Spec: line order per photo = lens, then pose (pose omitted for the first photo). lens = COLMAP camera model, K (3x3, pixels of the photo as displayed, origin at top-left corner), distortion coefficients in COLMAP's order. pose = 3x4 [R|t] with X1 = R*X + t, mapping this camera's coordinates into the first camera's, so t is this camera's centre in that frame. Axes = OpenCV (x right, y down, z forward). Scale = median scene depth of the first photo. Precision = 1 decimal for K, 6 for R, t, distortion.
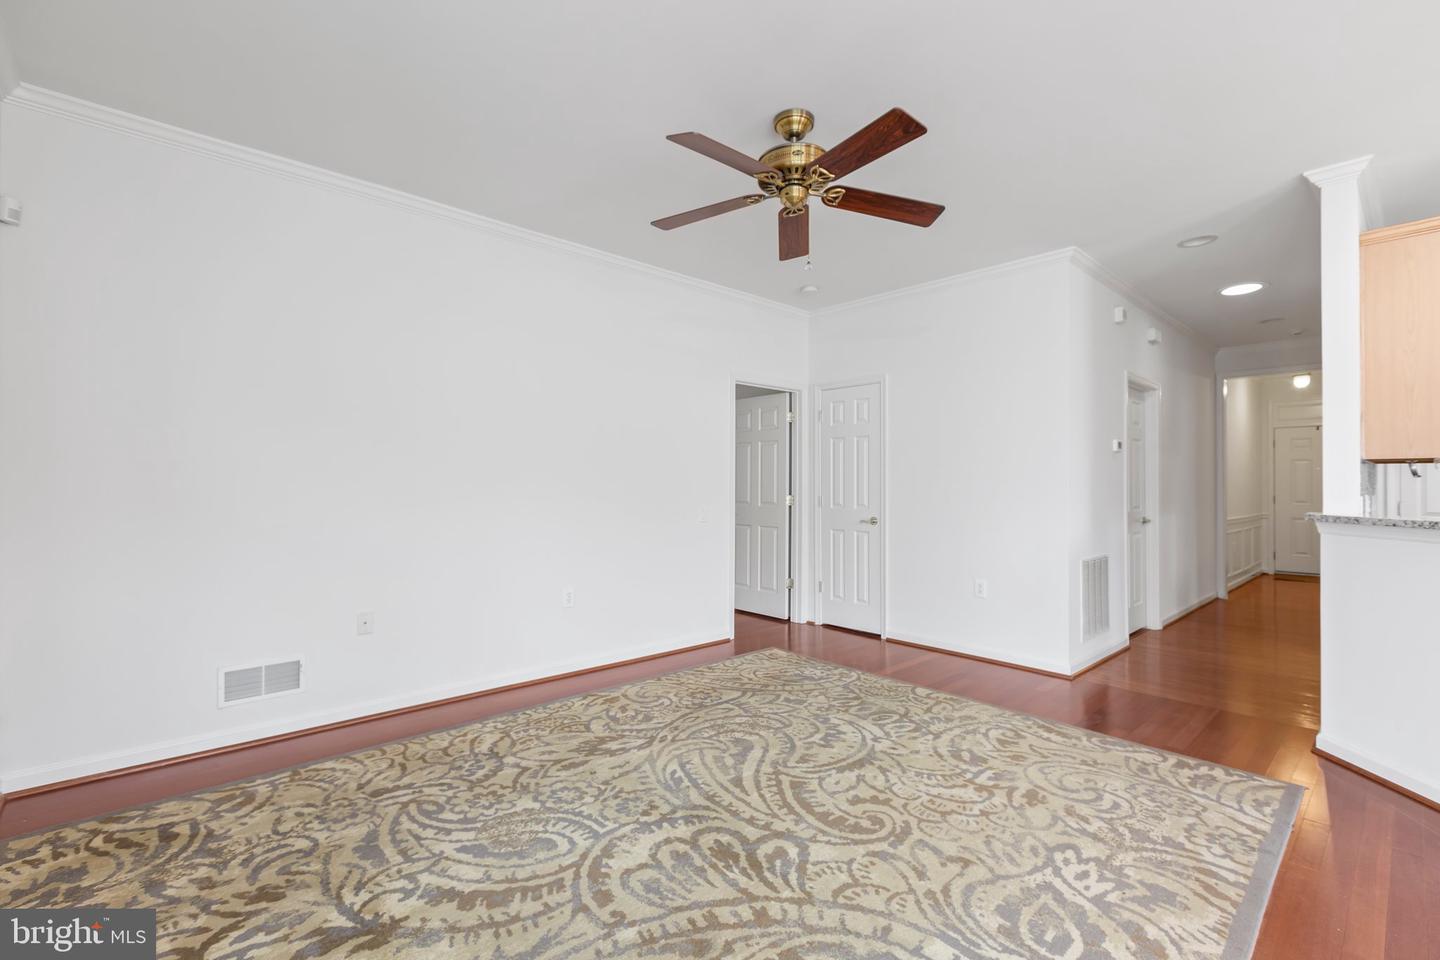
lens RADIAL K [[642.1, 0, 723.4], [0, 642.1, 481.4], [0, 0, 1]] dist [0.001833, -0.002135]
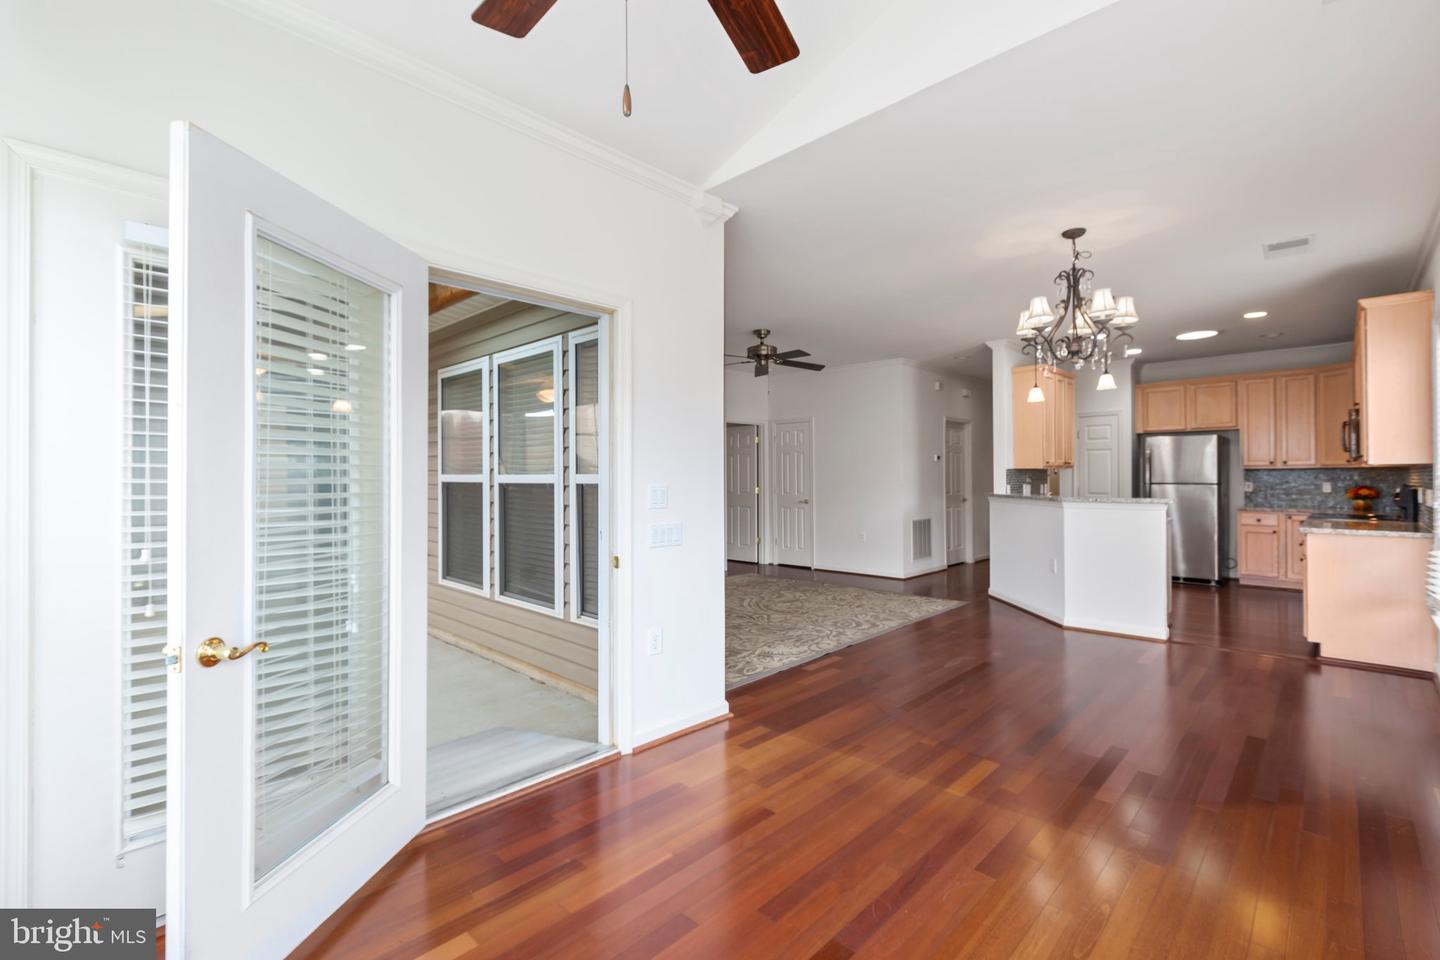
lens RADIAL K [[642.1, 0, 729.7], [0, 642.1, 476.2], [0, 0, 1]] dist [0.001833, -0.002135]
pose [[0.997347, -0.010327, 0.072057, -0.177677], [0.010013, 0.999939, 0.004719, -0.032715], [-0.072101, -0.003985, 0.997389, -1.308561]]
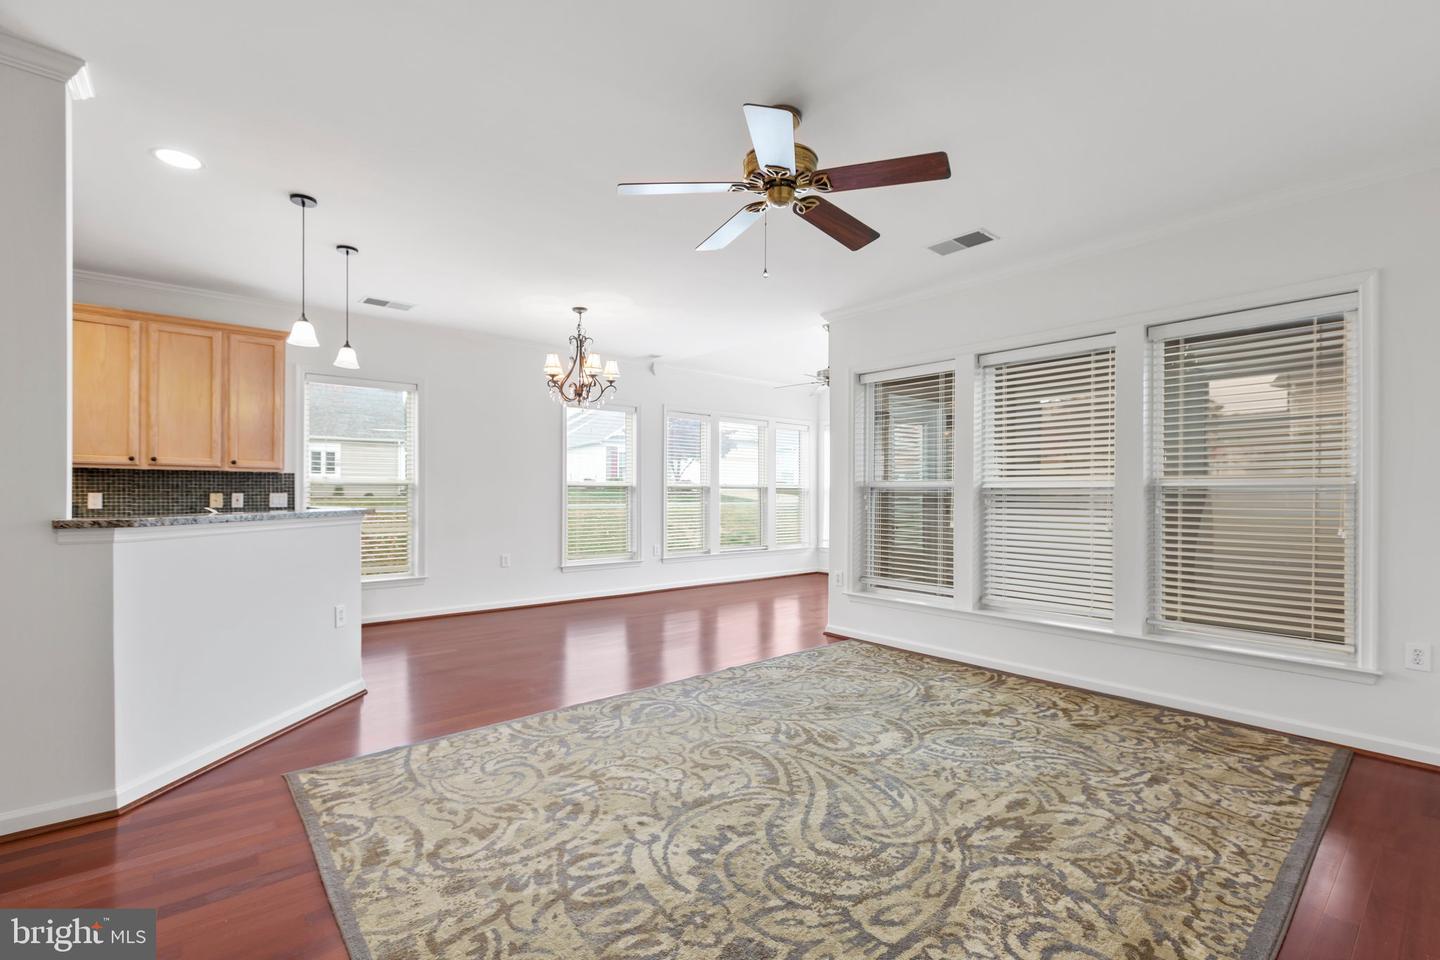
lens RADIAL K [[642.1, 0, 709.1], [0, 642.1, 488.2], [0, 0, 1]] dist [0.001833, -0.002135]
pose [[-0.998206, -0.011297, 0.058797, 0.145671], [-0.011883, 0.999883, -0.009631, 0.010491], [-0.058681, -0.010312, -0.998223, 1.850953]]
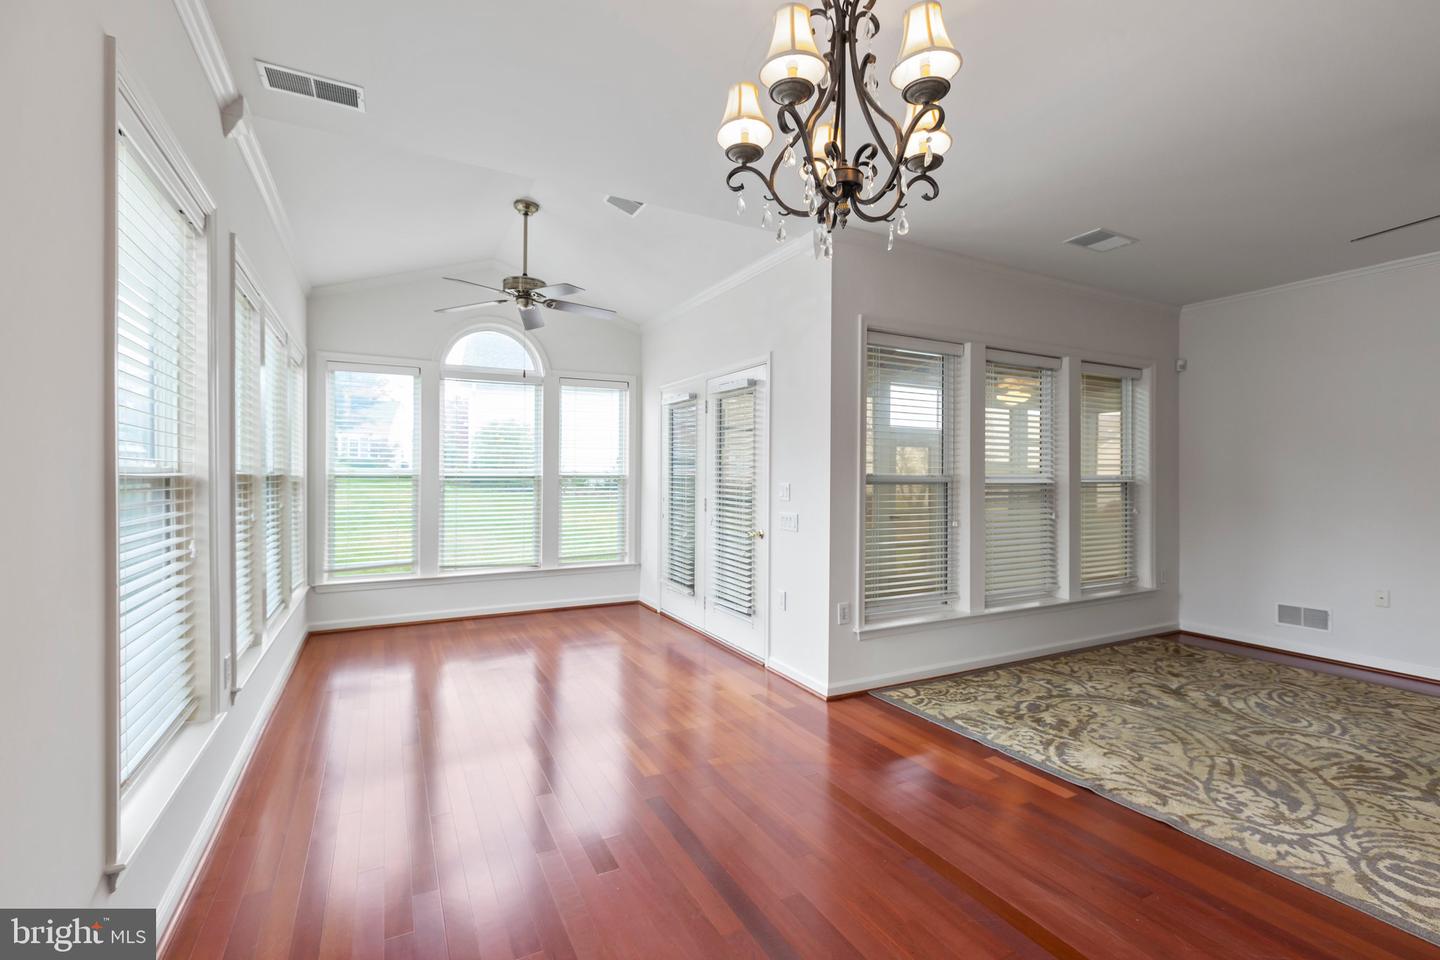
lens RADIAL K [[642.1, 0, 726.2], [0, 642.1, 474.5], [0, 0, 1]] dist [0.001833, -0.002135]
pose [[-0.252004, -0.012012, -0.967652, 1.225031], [-0.004483, 0.999927, -0.011245, -0.018341], [0.967716, 0.001504, -0.252039, 0.026119]]
